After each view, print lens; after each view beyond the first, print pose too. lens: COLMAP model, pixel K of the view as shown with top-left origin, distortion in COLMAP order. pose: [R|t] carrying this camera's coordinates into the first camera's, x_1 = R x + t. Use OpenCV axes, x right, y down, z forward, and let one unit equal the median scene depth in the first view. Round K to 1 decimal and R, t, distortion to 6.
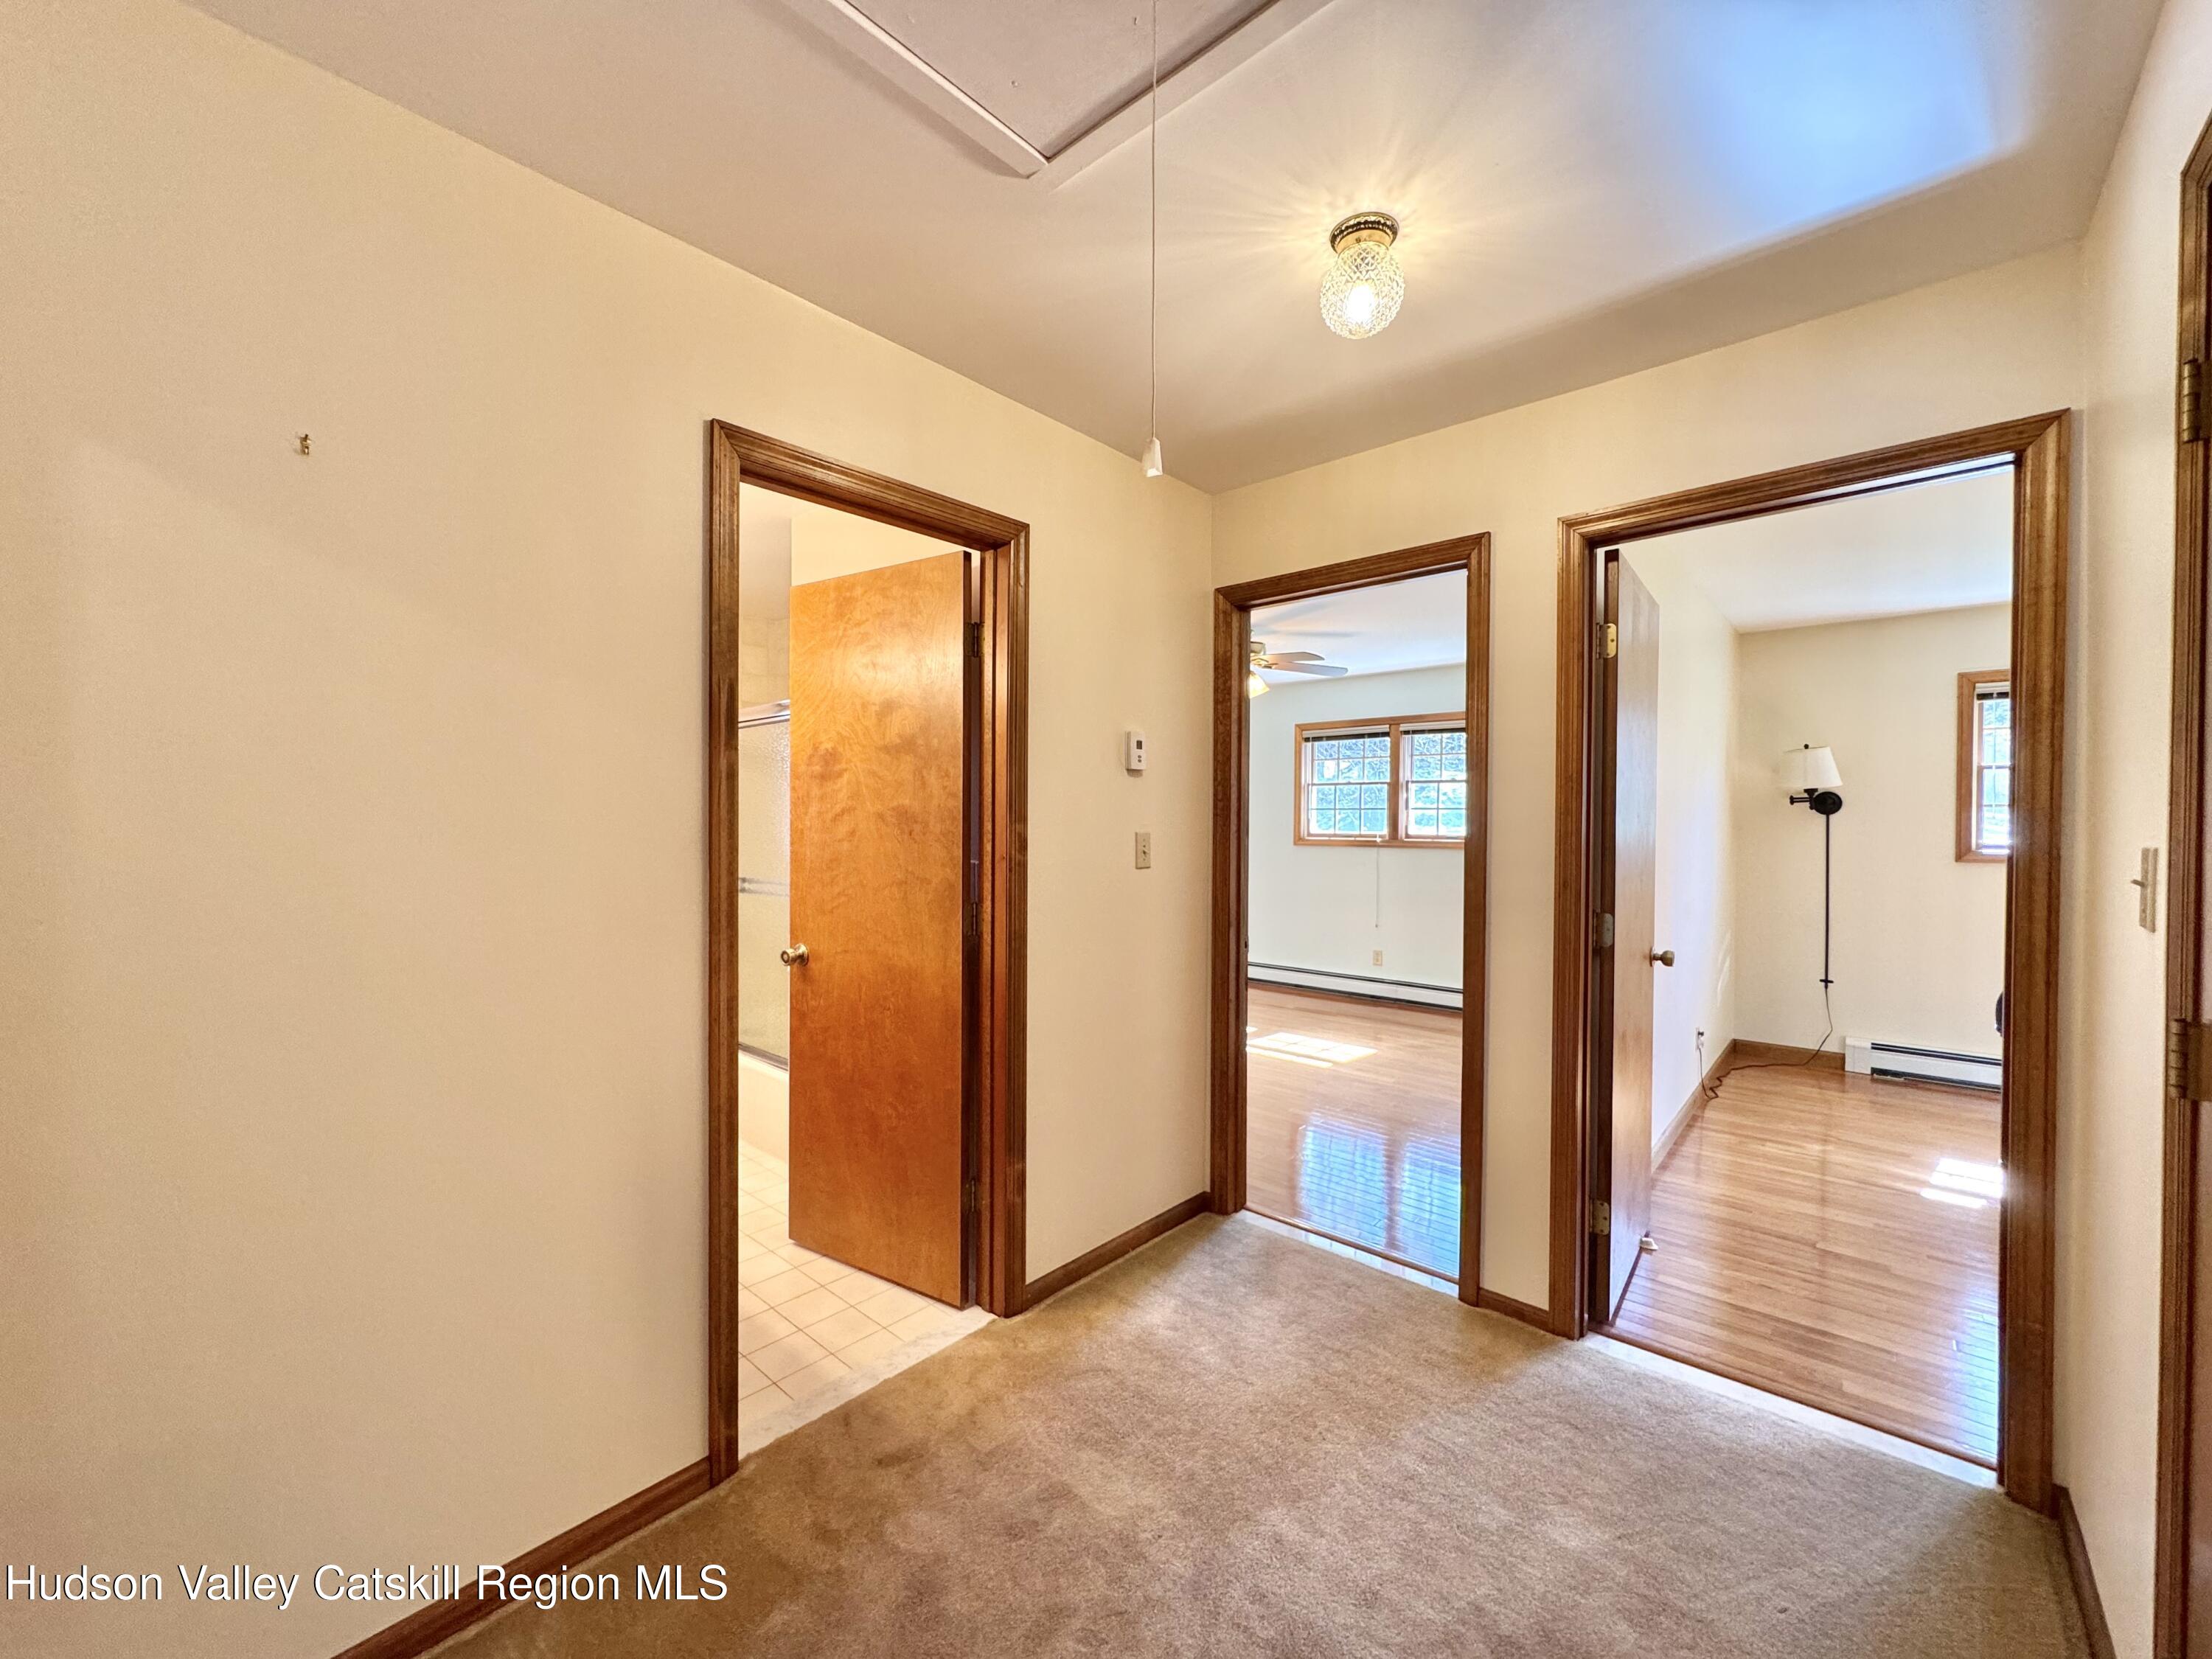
lens RADIAL K [[899.8, 0, 1106.0], [0, 899.8, 829.5], [0, 0, 1]] dist [0.047845, -0.000164]
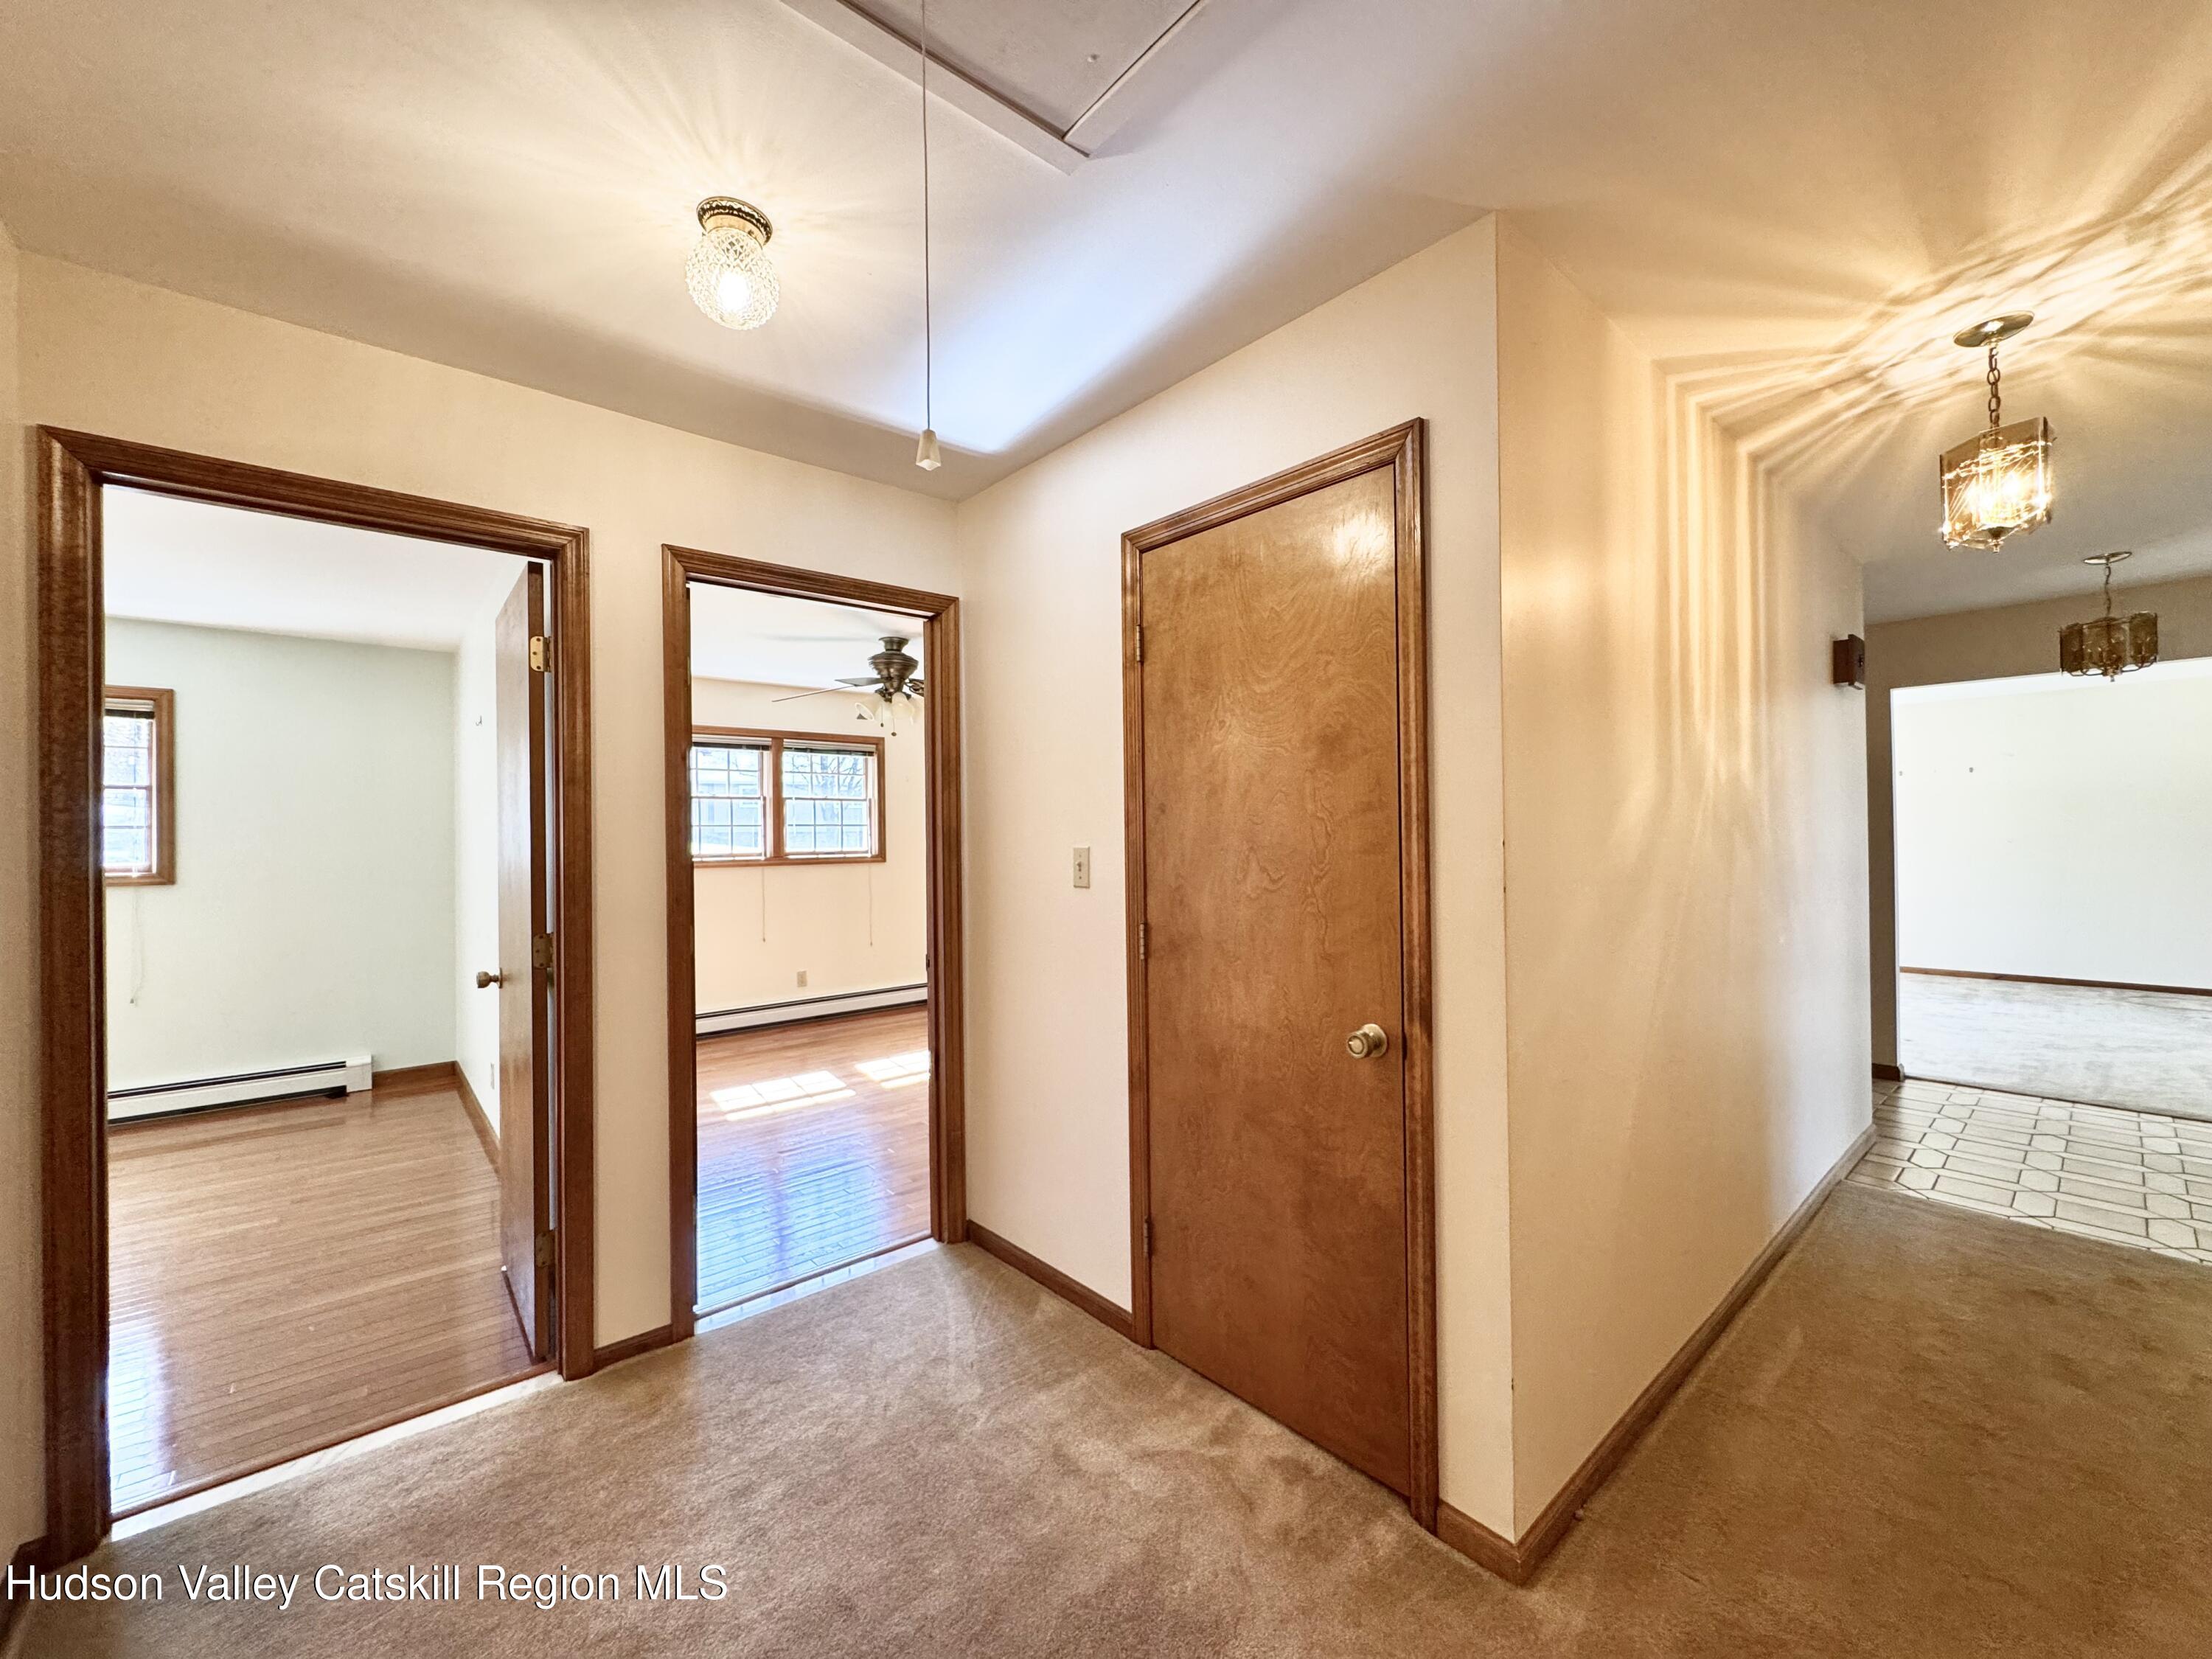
lens RADIAL K [[889.6, 0, 1106.0], [0, 889.6, 829.5], [0, 0, 1]] dist [-0.001658, -0.000070]
pose [[0.141236, 0.000060, 0.989976, -0.491428], [0.023615, 0.999715, -0.003430, -0.006338], [-0.989694, 0.023862, 0.141194, 0.443050]]
